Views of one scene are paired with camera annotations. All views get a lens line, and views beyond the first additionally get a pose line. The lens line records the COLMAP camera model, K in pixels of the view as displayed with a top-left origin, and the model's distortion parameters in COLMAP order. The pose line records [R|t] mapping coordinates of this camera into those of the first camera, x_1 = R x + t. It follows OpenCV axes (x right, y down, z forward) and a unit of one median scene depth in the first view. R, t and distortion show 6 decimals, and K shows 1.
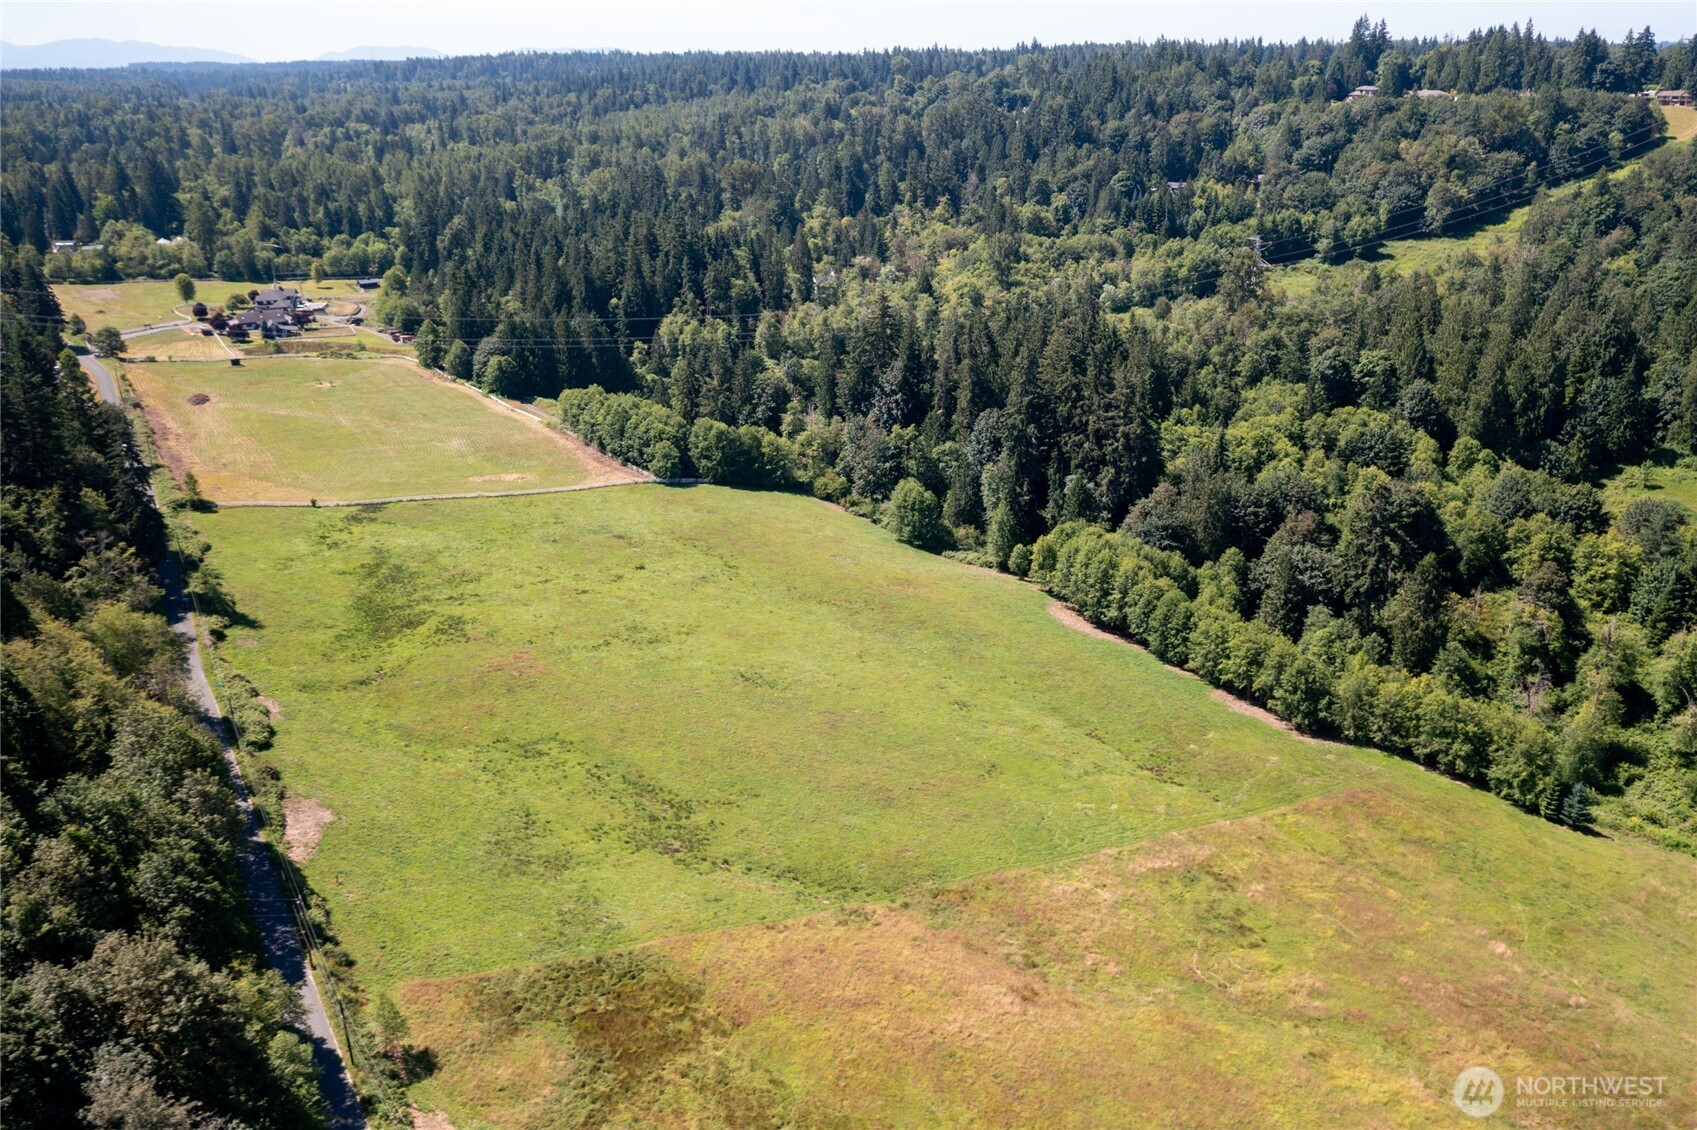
lens RADIAL K [[1348.3, 0, 849.3], [0, 1348.3, 564.1], [0, 0, 1]] dist [-0.018708, 0.015240]
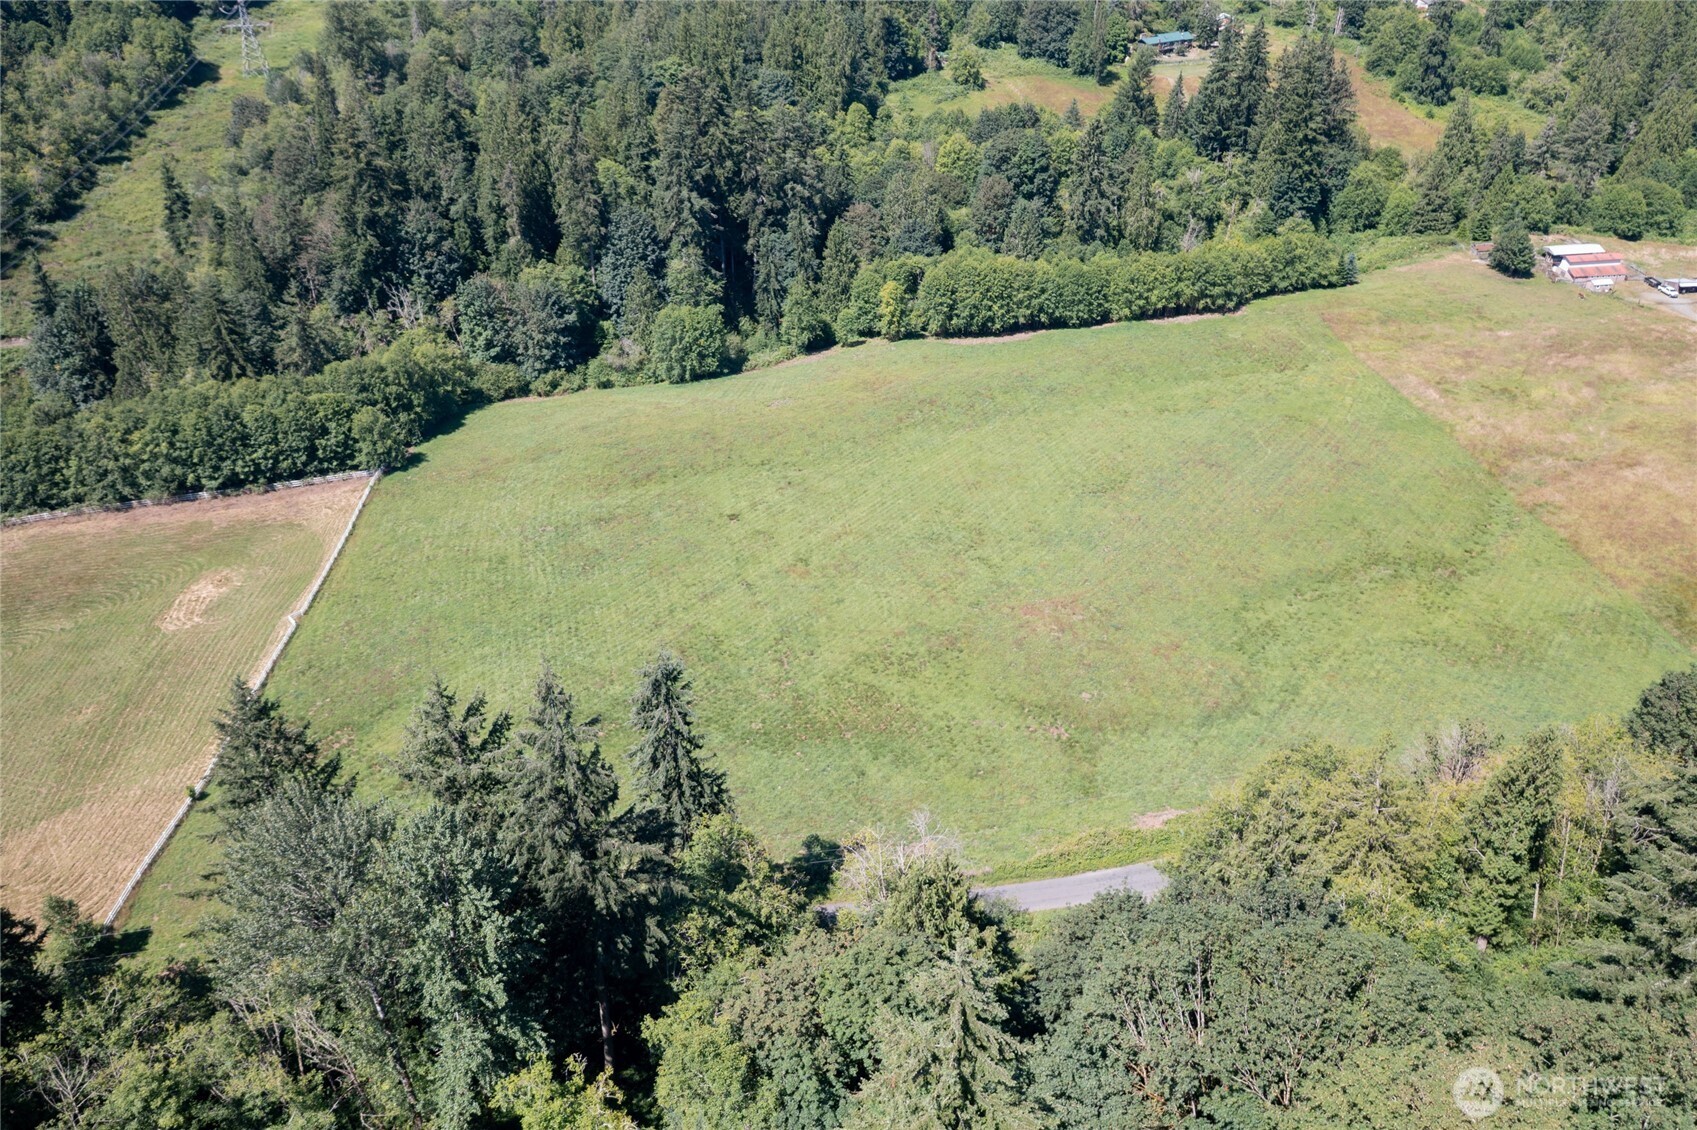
lens RADIAL K [[1348.3, 0, 846.7], [0, 1348.3, 559.6], [0, 0, 1]] dist [-0.018708, 0.015240]
pose [[0.300135, -0.494275, 0.815850, -0.650648], [0.351319, 0.852439, 0.387199, -0.207290], [-0.886845, 0.170411, 0.429495, 0.583552]]
